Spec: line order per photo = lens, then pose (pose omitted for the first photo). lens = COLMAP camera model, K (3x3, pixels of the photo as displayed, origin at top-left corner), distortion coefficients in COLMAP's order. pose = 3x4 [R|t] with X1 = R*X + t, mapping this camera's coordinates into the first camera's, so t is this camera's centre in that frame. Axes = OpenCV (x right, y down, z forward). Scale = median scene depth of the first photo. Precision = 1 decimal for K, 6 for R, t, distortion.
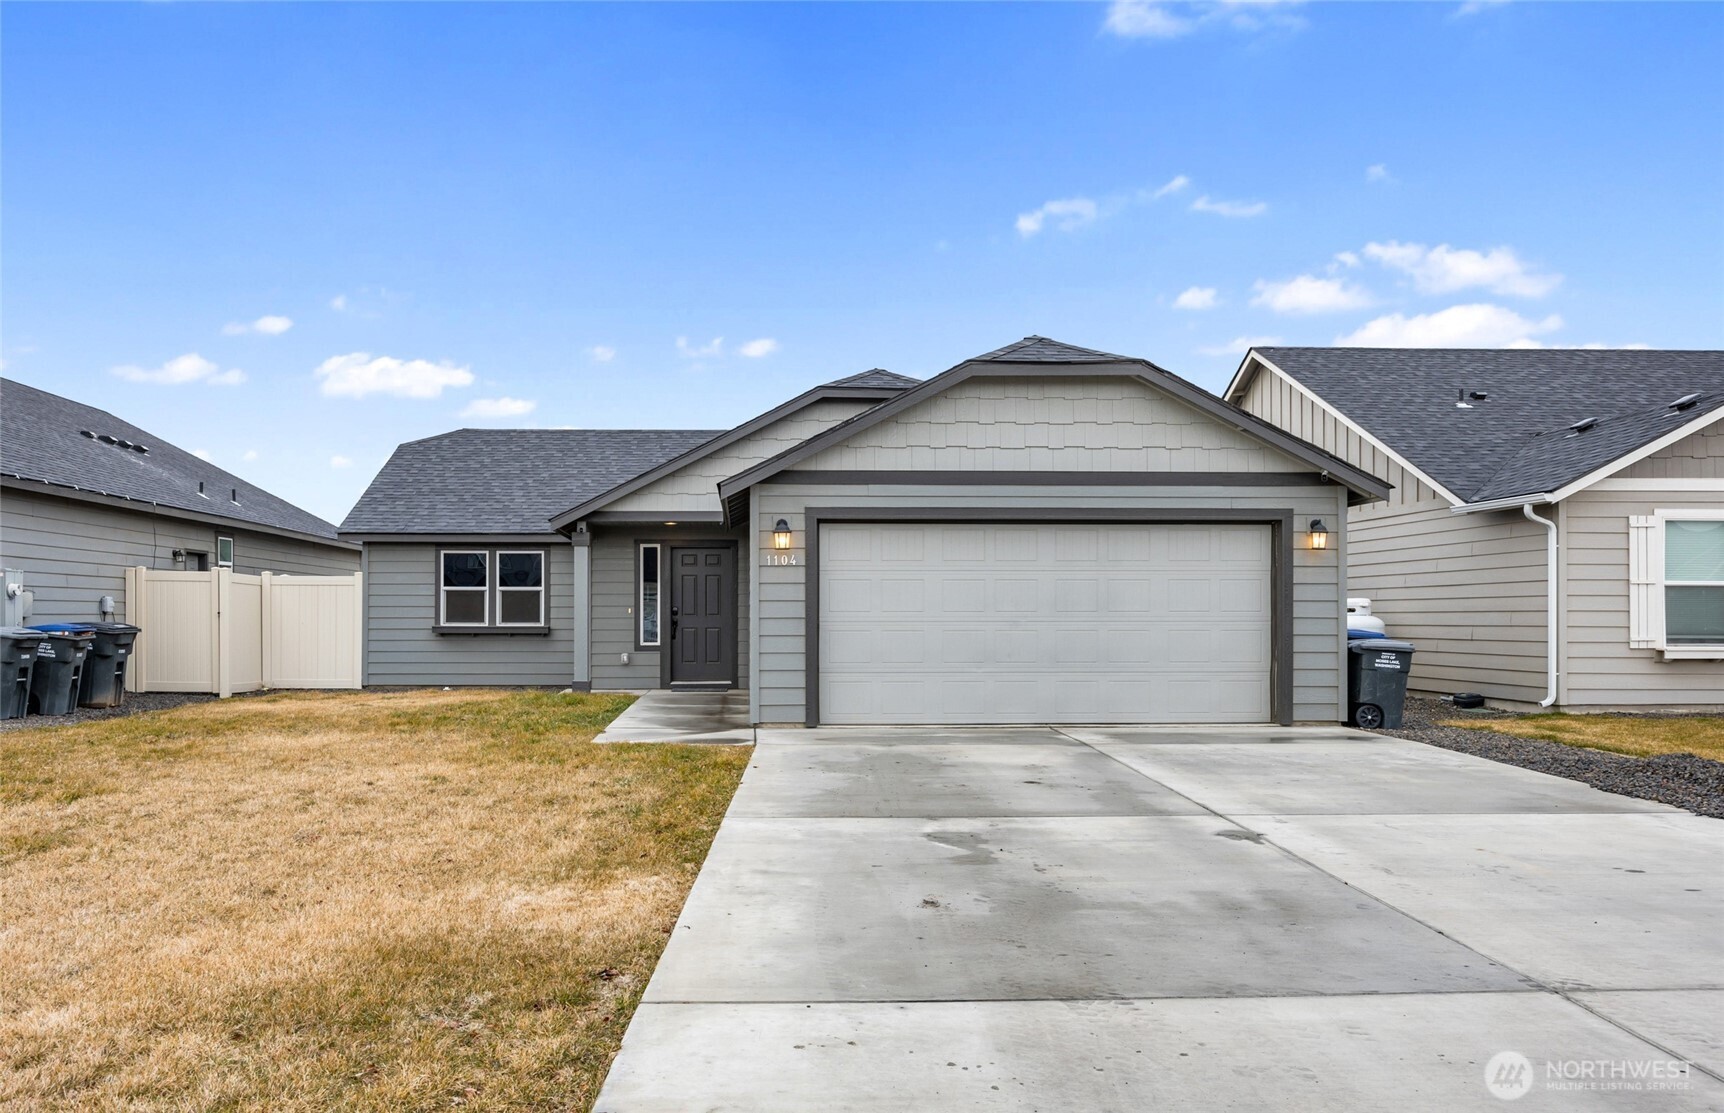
lens RADIAL K [[1298.5, 0, 787.4], [0, 1298.5, 619.1], [0, 0, 1]] dist [-0.000995, 0.002702]
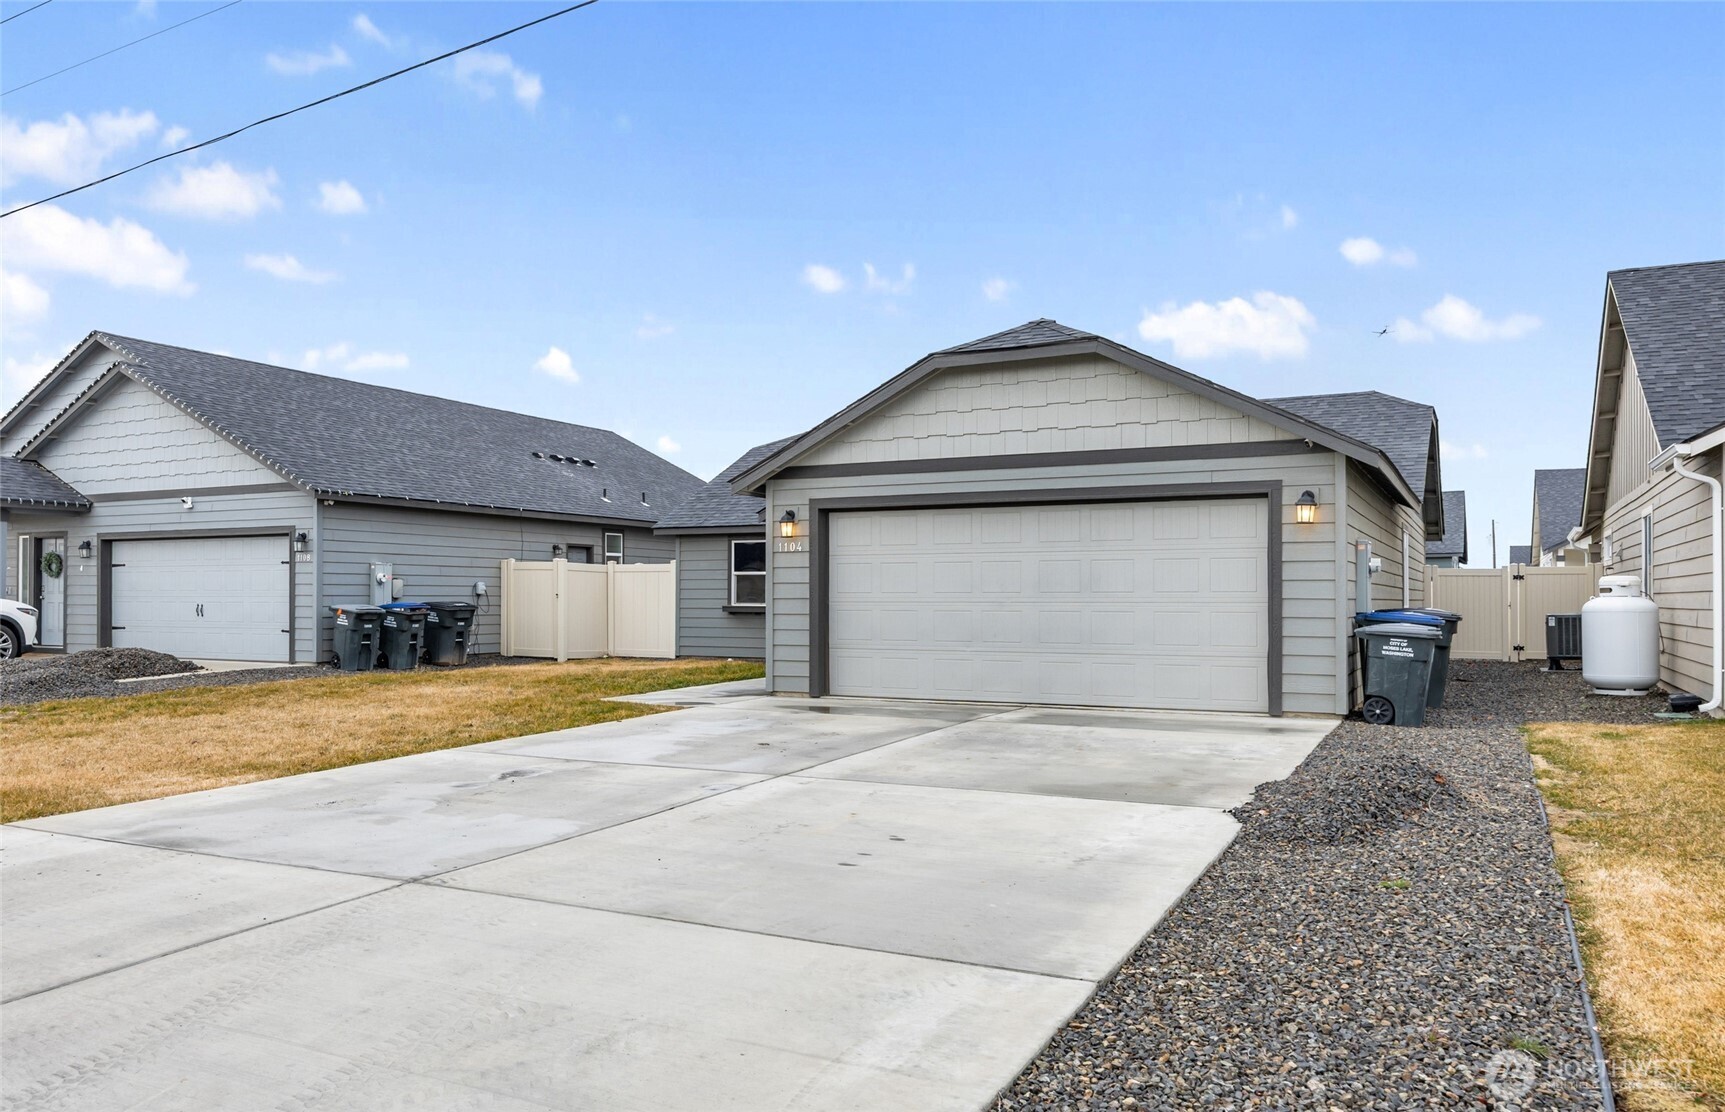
lens RADIAL K [[1299.2, 0, 787.9], [0, 1299.2, 618.6], [0, 0, 1]] dist [-0.000995, 0.002702]
pose [[0.862894, 0.008501, -0.505313, 0.452066], [-0.001500, 0.999897, 0.014260, 0.000303], [0.505383, -0.011547, 0.862818, 0.025065]]
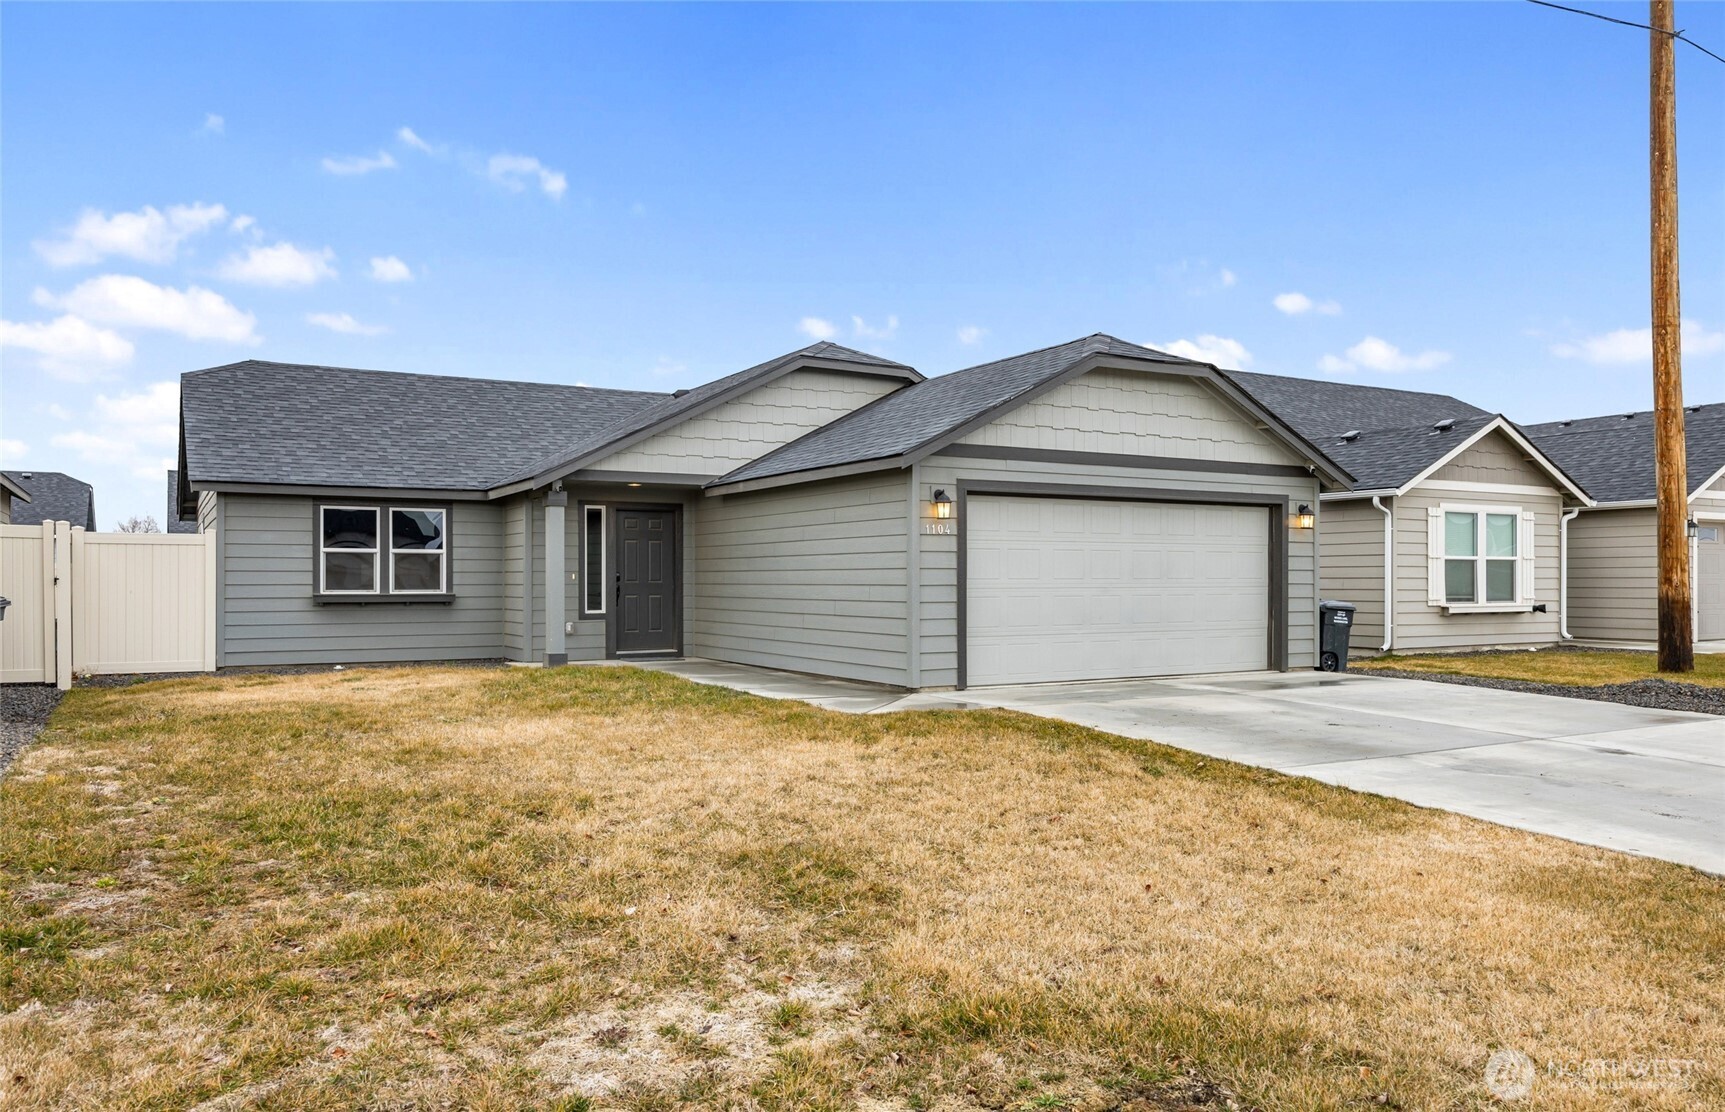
lens RADIAL K [[1264.3, 0, 912.9], [0, 1264.3, 582.3], [0, 0, 1]] dist [0.004283, 0.003202]
pose [[0.870996, -0.001539, 0.491288, -0.416273], [0.001238, 0.999999, 0.000939, -0.003311], [-0.491289, -0.000210, 0.870997, 0.107495]]
